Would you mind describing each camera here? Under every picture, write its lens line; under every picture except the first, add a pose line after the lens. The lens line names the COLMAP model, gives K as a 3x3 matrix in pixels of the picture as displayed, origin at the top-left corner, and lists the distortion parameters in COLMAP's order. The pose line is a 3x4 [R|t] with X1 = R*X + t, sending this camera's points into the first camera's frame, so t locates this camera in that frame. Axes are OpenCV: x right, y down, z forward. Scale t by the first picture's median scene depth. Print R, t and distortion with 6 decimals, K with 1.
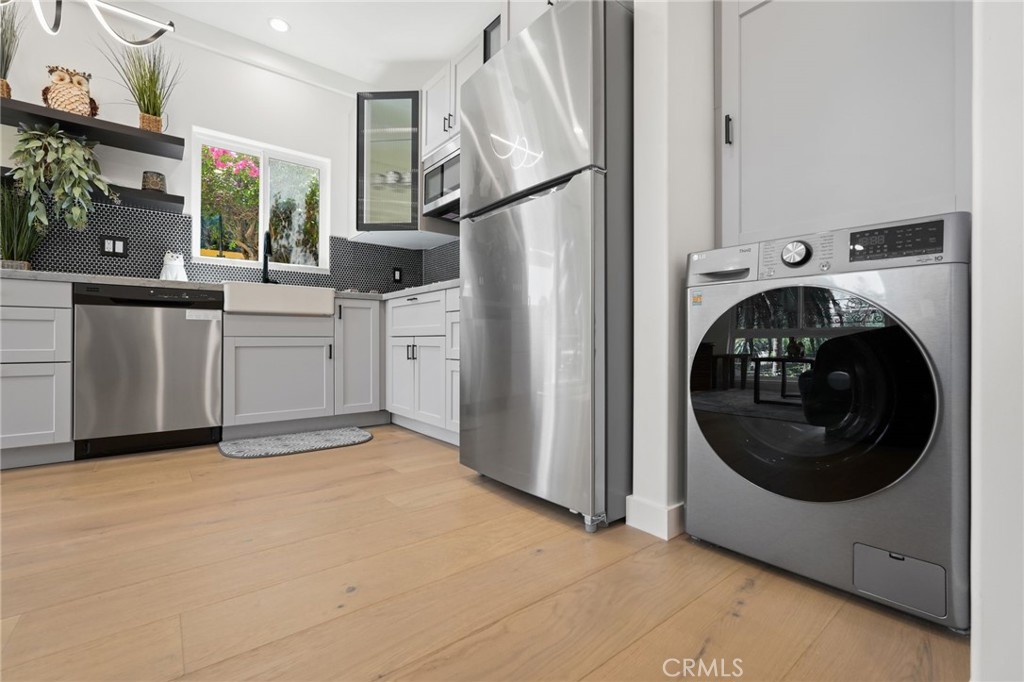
lens RADIAL K [[445.8, 0, 509.7], [0, 445.8, 337.9], [0, 0, 1]] dist [-0.018641, 0.006452]
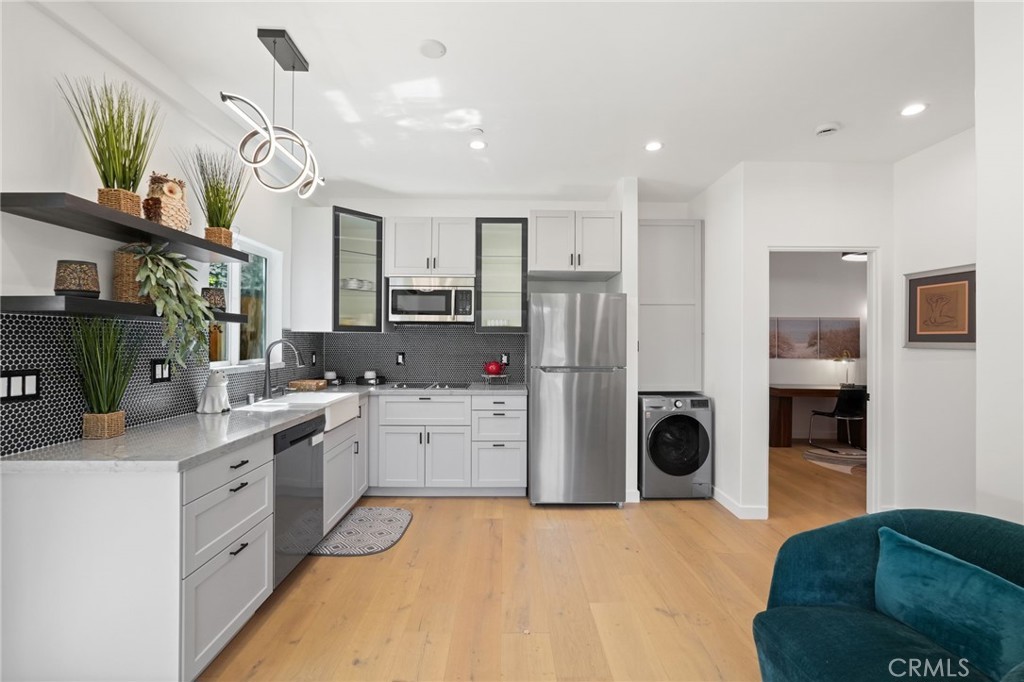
lens RADIAL K [[445.8, 0, 509.7], [0, 445.8, 337.9], [0, 0, 1]] dist [-0.018641, 0.006452]
pose [[0.616309, 0.007884, 0.787465, -1.077623], [-0.007526, 0.999963, -0.004121, -0.255009], [-0.787468, -0.003386, 0.616346, -0.033775]]
